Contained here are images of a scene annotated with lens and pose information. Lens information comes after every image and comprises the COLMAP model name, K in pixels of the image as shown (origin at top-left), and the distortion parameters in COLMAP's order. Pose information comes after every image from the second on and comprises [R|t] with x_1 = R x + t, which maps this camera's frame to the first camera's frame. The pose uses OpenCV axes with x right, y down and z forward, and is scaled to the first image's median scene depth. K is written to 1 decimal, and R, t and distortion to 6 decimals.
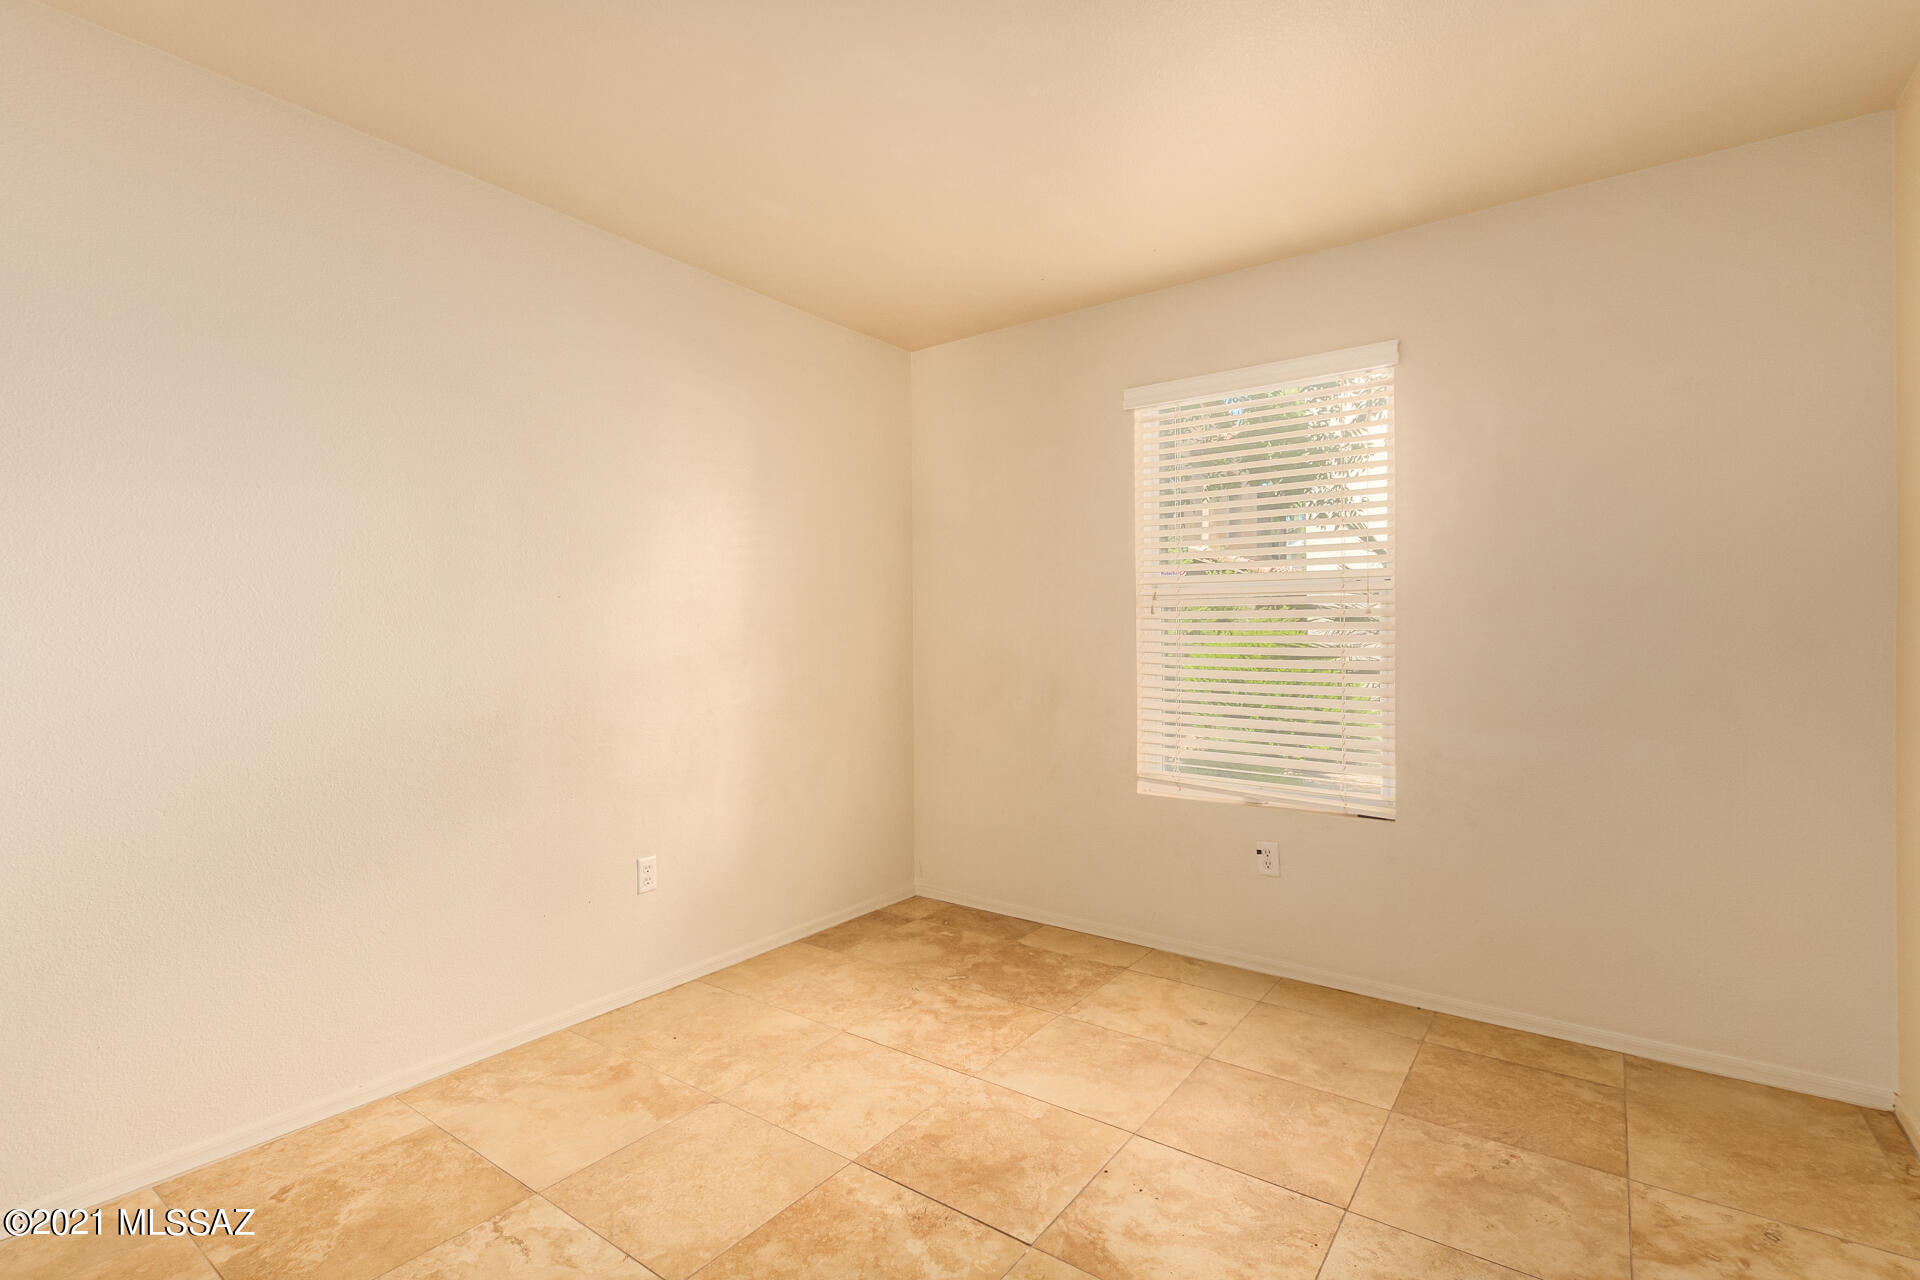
lens RADIAL K [[883.1, 0, 960.9], [0, 883.1, 637.9], [0, 0, 1]] dist [0.008559, -0.004289]
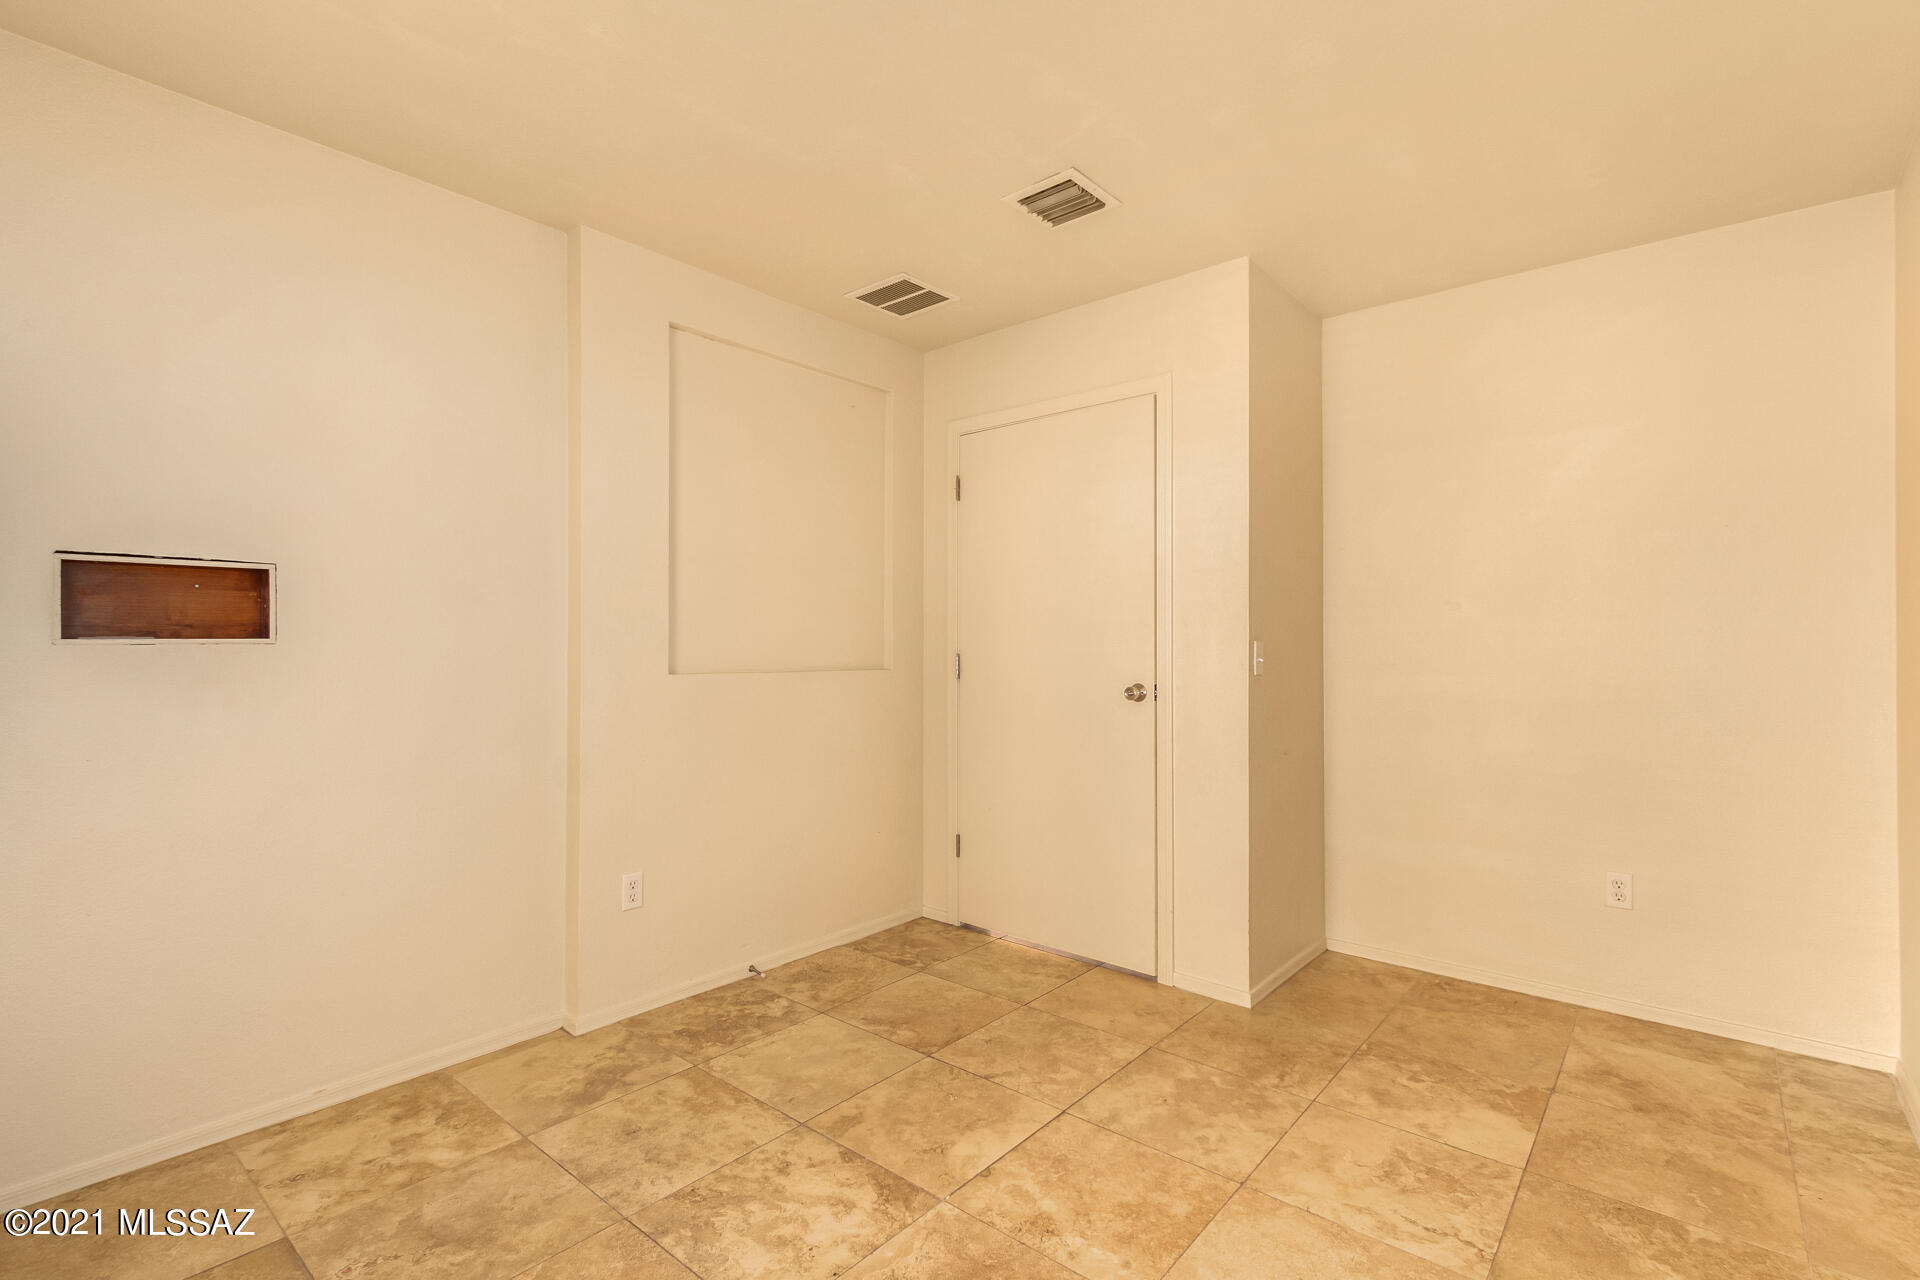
lens RADIAL K [[883.1, 0, 959.4], [0, 883.1, 641.6], [0, 0, 1]] dist [0.008559, -0.004289]
pose [[-0.997067, 0.002055, 0.076505, -0.026105], [0.002157, 0.999997, 0.001256, -0.015820], [-0.076502, 0.001418, -0.997068, 2.031846]]
